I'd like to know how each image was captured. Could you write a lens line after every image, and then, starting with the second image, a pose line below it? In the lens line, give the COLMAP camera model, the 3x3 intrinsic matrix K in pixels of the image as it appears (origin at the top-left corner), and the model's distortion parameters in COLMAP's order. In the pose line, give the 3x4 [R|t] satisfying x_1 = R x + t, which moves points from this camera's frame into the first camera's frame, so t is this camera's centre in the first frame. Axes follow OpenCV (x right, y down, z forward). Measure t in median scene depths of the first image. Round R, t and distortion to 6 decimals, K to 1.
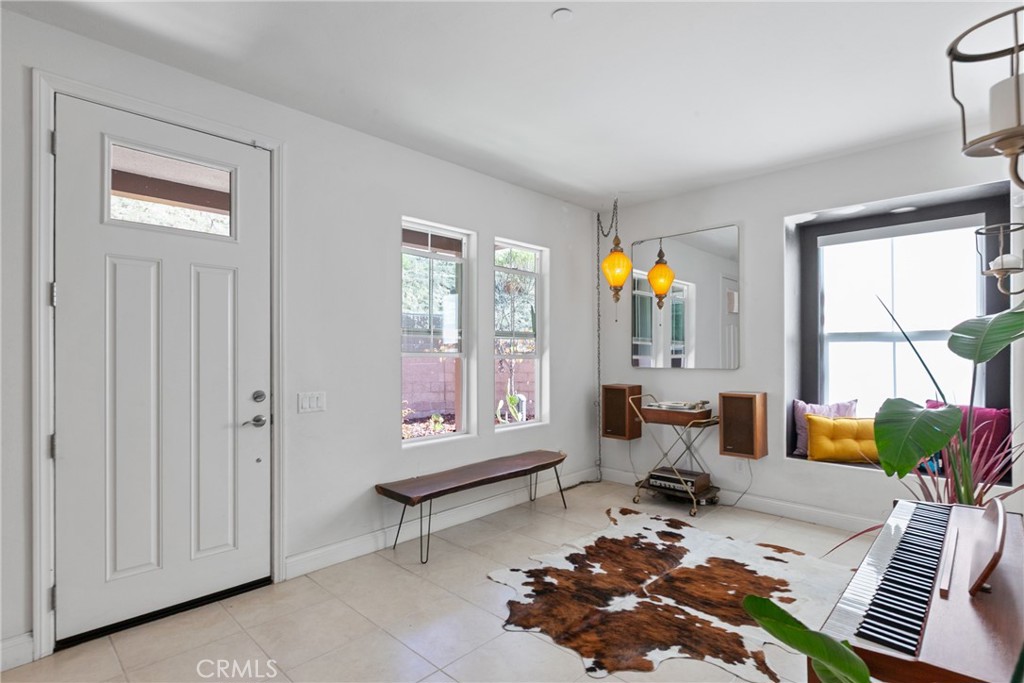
lens RADIAL K [[500.5, 0, 512.9], [0, 500.5, 359.2], [0, 0, 1]] dist [0.000592, 0.000149]
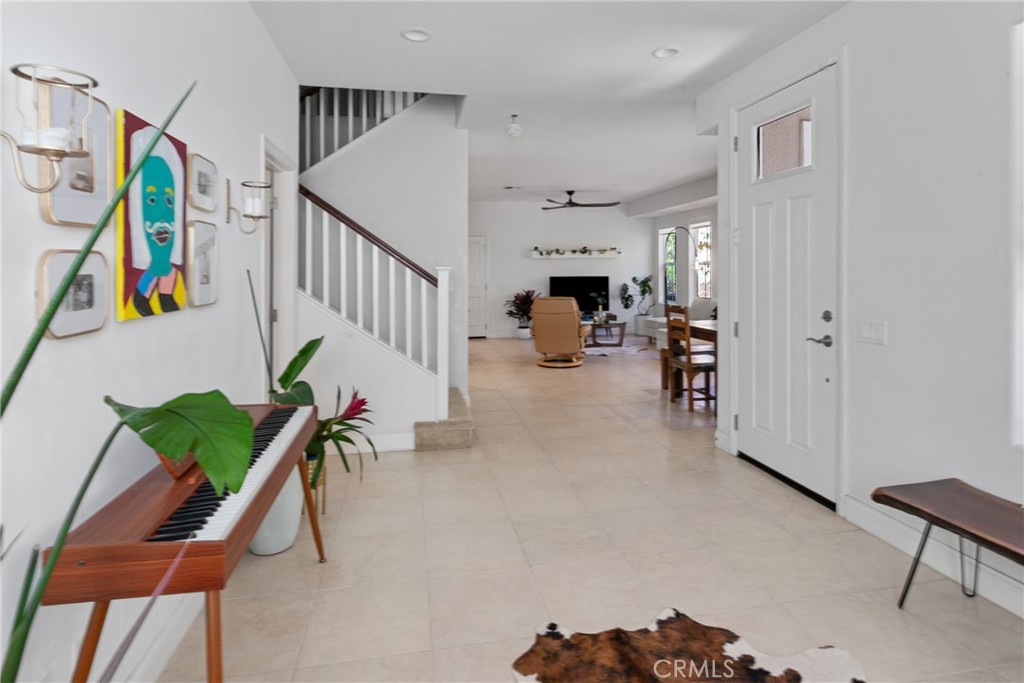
lens RADIAL K [[535.9, 0, 512.0], [0, 535.9, 341.5], [0, 0, 1]] dist [-0.000154, -0.000032]
pose [[-0.586123, 0.109989, -0.802722, 0.765920], [0.004535, 0.991173, 0.132499, -0.019310], [0.810209, 0.074021, -0.581448, 1.215703]]
